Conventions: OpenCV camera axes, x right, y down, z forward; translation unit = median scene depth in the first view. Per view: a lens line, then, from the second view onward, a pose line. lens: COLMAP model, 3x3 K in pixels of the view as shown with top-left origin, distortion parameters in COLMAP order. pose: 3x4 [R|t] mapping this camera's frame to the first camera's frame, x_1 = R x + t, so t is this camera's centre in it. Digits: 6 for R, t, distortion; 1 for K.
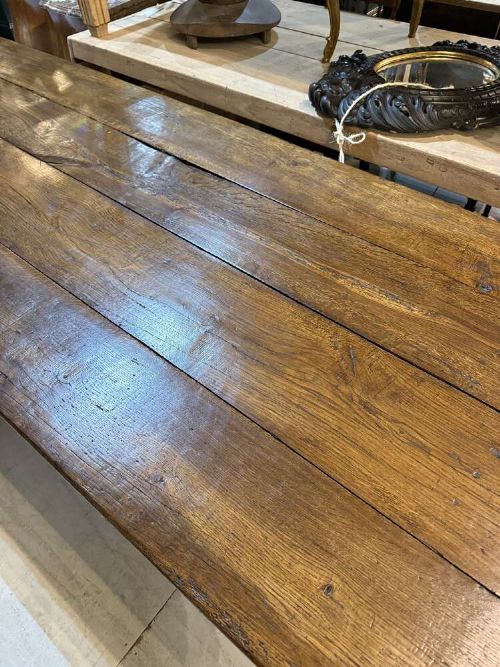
lens RADIAL K [[474.5, 0, 254.2], [0, 474.5, 335.3], [0, 0, 1]] dist [0.005186, -0.018109]
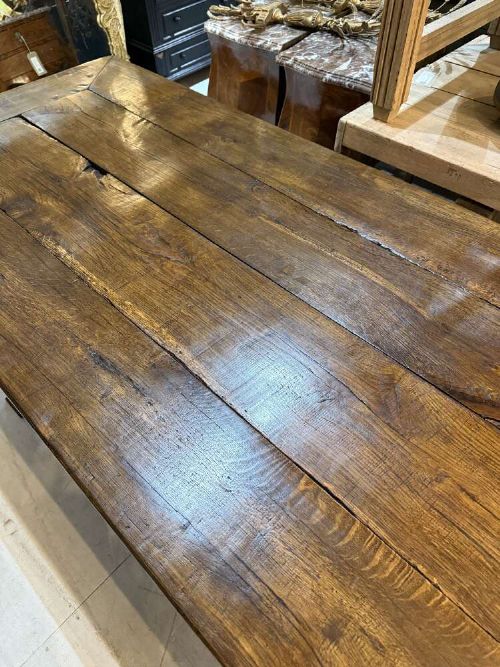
lens RADIAL K [[474.5, 0, 251.6], [0, 474.5, 334.9], [0, 0, 1]] dist [0.005186, -0.018109]
pose [[0.996062, 0.067163, -0.057880, -0.658191], [-0.066500, 0.997698, 0.013314, -0.438208], [0.058641, -0.009413, 0.998235, 0.397203]]
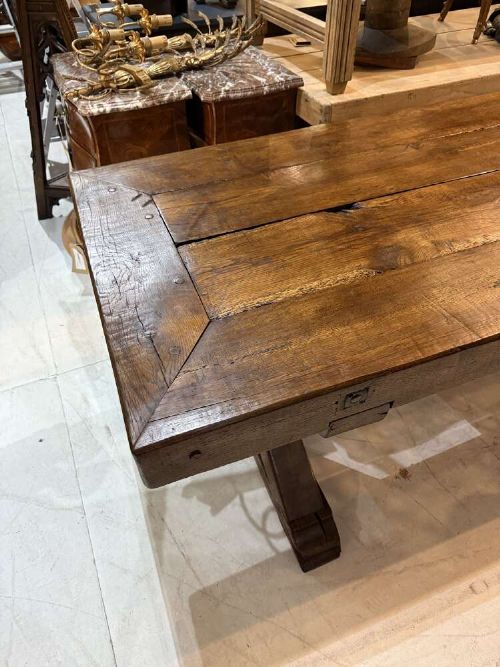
lens RADIAL K [[474.5, 0, 249.5], [0, 474.5, 334.6], [0, 0, 1]] dist [0.005186, -0.018109]
pose [[0.494304, -0.614481, 0.614880, -1.782568], [0.671701, 0.718987, 0.178539, -0.825469], [-0.551799, 0.324763, 0.768145, 0.792468]]
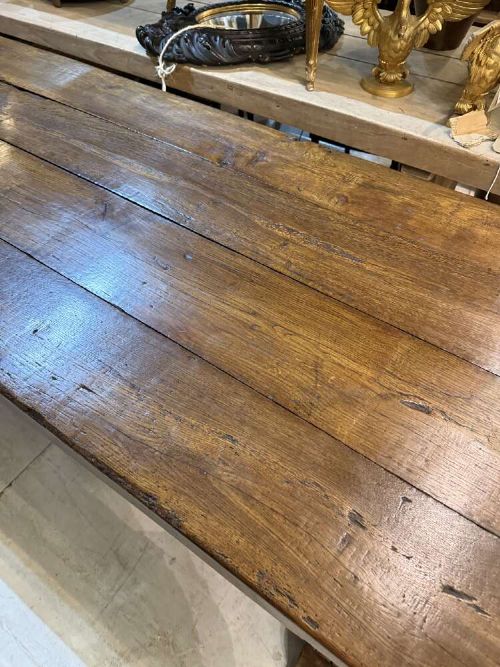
lens RADIAL K [[474.5, 0, 252.7], [0, 474.5, 334.3], [0, 0, 1]] dist [0.005186, -0.018109]
pose [[0.997098, -0.040686, 0.064338, 0.311278], [0.040261, 0.999158, 0.007887, 0.247391], [-0.064605, -0.005273, 0.997897, -0.210683]]
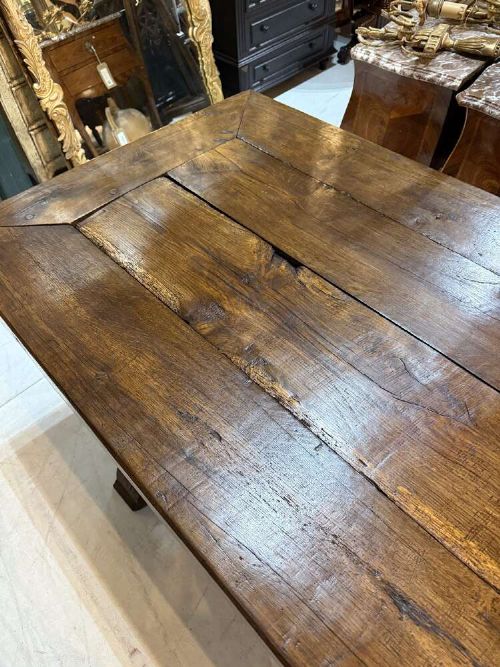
lens RADIAL K [[474.5, 0, 244.4], [0, 474.5, 334.6], [0, 0, 1]] dist [0.005186, -0.018109]
pose [[0.991082, 0.089396, -0.098813, -1.009800], [-0.086653, 0.995733, 0.031722, -0.626162], [0.101227, -0.022876, 0.994600, 0.570149]]
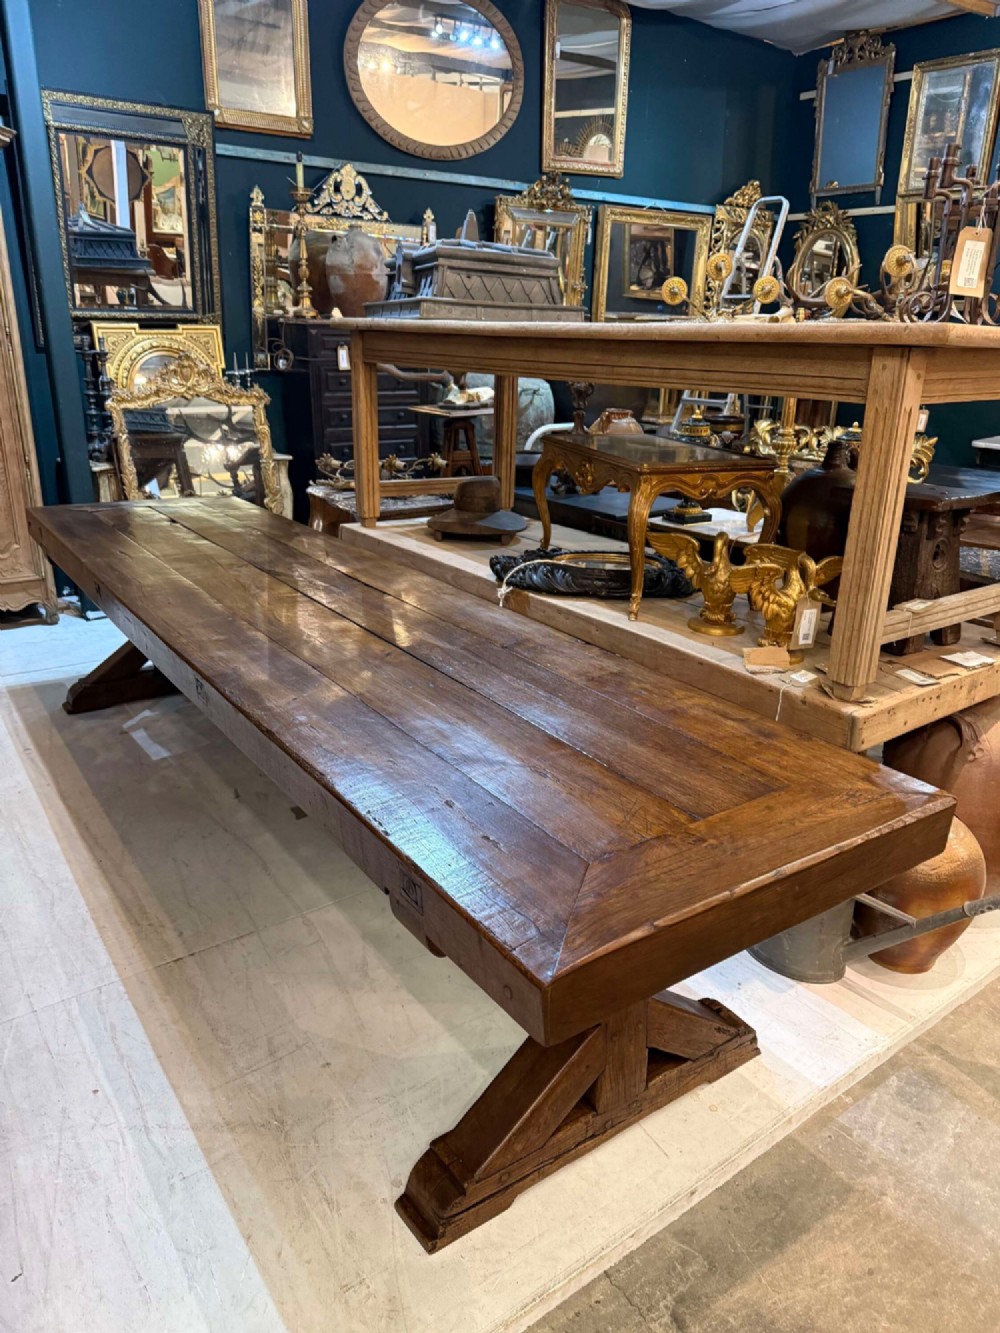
lens RADIAL K [[948.3, 0, 505.1], [0, 948.3, 660.3], [0, 0, 1]] dist [0.005186, -0.018109]
pose [[0.961005, 0.135746, -0.240922, 0.793624], [-0.240662, 0.839674, -0.486857, 0.884424], [0.136206, 0.525852, 0.839599, -0.904913]]
